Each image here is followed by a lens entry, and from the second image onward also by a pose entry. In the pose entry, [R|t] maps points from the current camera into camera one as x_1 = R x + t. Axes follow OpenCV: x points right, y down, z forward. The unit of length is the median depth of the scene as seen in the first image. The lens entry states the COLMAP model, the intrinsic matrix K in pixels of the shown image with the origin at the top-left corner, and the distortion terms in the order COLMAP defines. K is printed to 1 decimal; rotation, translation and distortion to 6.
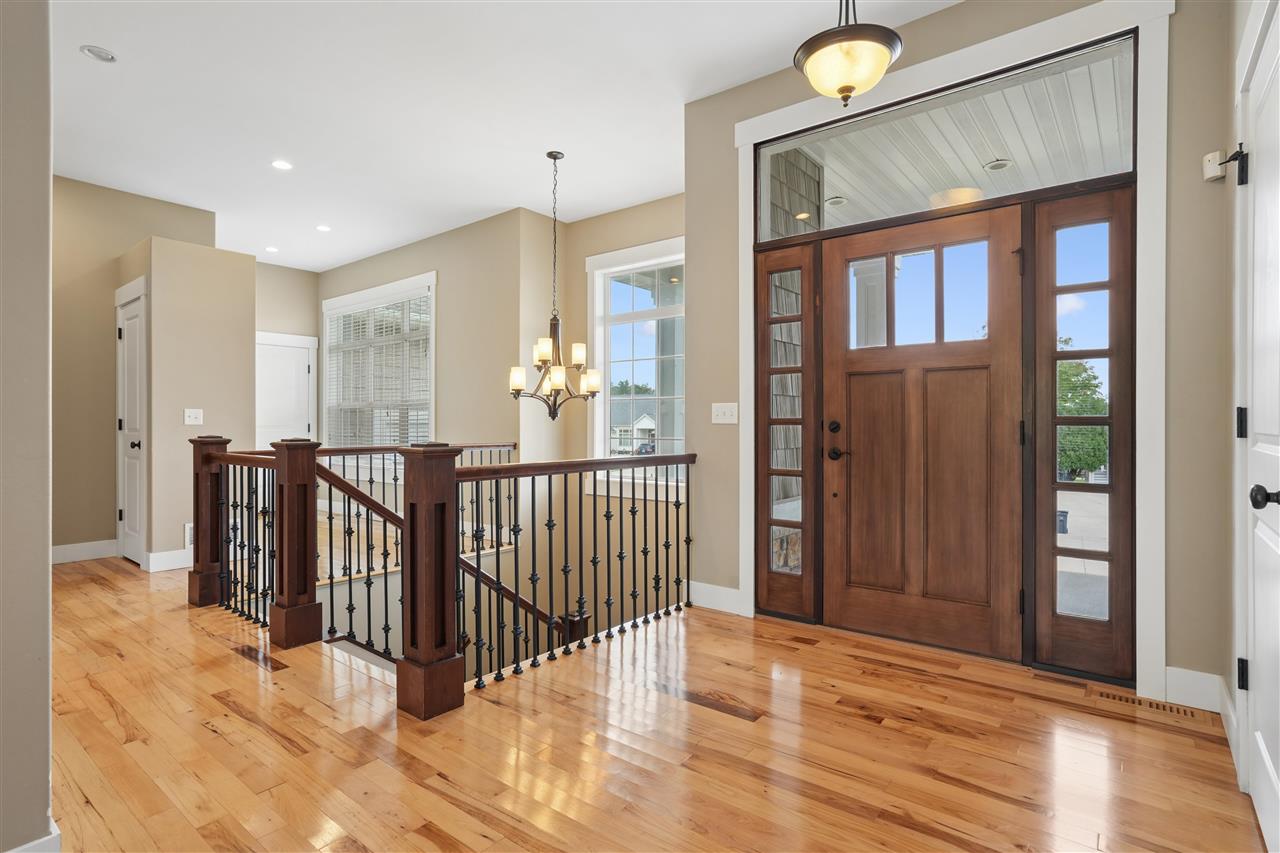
lens RADIAL K [[643.1, 0, 641.1], [0, 643.1, 434.0], [0, 0, 1]] dist [-0.006051, 0.002465]
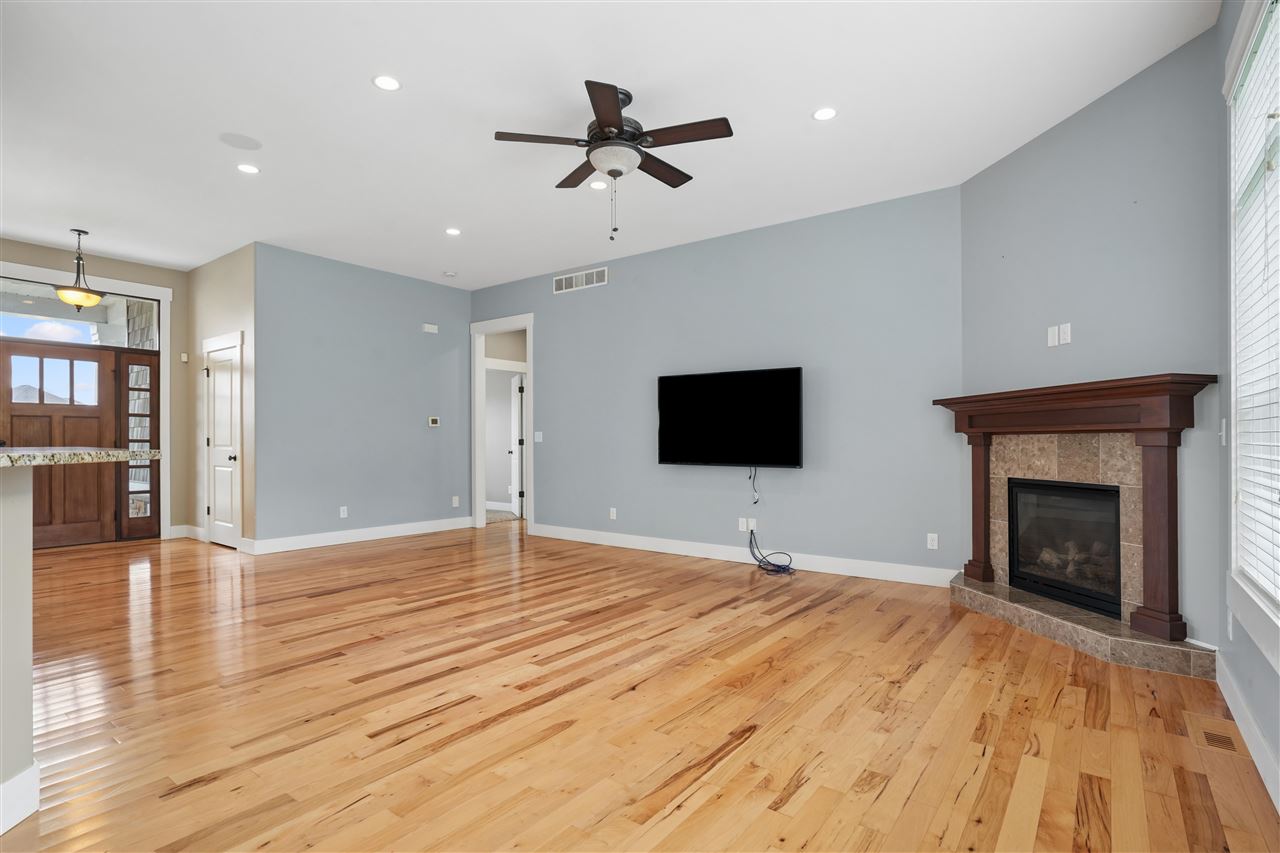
lens RADIAL K [[643.1, 0, 643.9], [0, 643.1, 445.0], [0, 0, 1]] dist [-0.006051, 0.002465]
pose [[-0.023790, -0.007910, 0.999686, -1.905220], [0.008091, 0.999934, 0.008104, -0.008686], [-0.999684, 0.008281, -0.023725, -0.953099]]
